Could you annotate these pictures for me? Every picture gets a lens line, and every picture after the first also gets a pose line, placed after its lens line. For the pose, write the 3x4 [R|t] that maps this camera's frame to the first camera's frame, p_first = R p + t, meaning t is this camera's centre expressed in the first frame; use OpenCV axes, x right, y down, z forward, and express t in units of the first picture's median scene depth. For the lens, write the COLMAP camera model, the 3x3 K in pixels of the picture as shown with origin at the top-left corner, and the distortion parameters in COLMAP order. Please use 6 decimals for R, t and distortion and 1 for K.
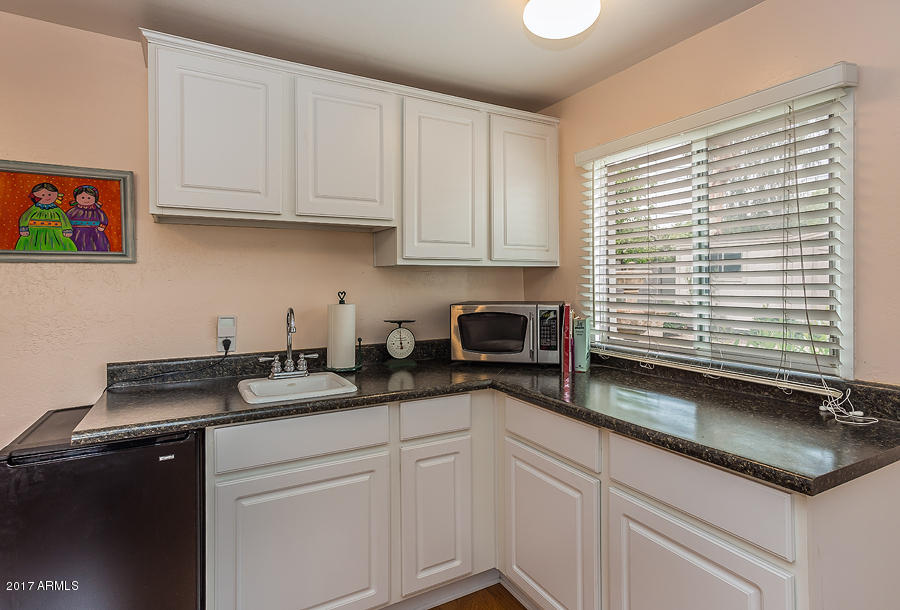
lens RADIAL K [[482.8, 0, 485.8], [0, 482.8, 284.4], [0, 0, 1]] dist [0.000385, 0.000033]
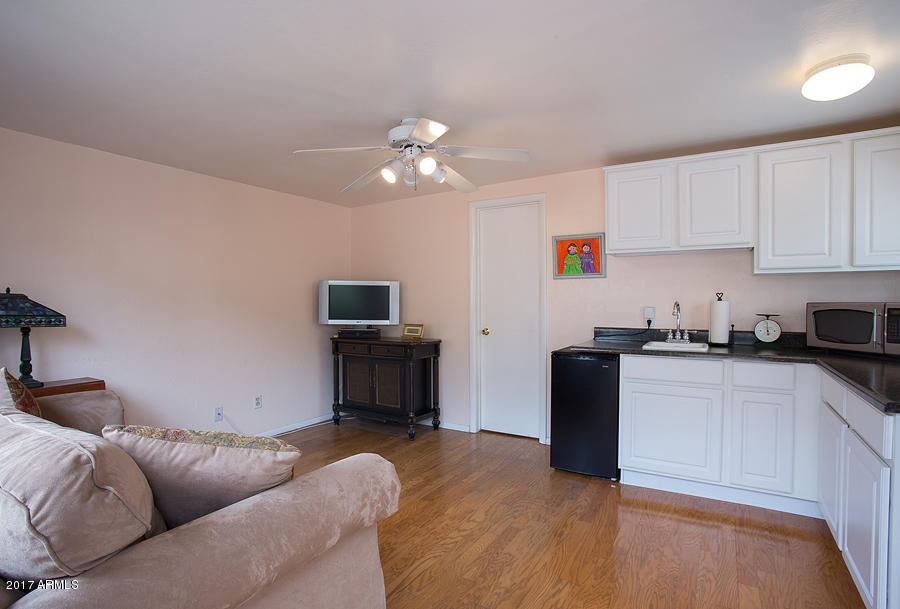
lens RADIAL K [[459.4, 0, 448.8], [0, 459.4, 303.9], [0, 0, 1]] dist [0.001843, 0.000753]
pose [[0.478075, 0.019250, -0.878108, 0.578965], [-0.005824, 0.999807, 0.018747, 0.029073], [0.878300, -0.003849, 0.478095, -0.438135]]
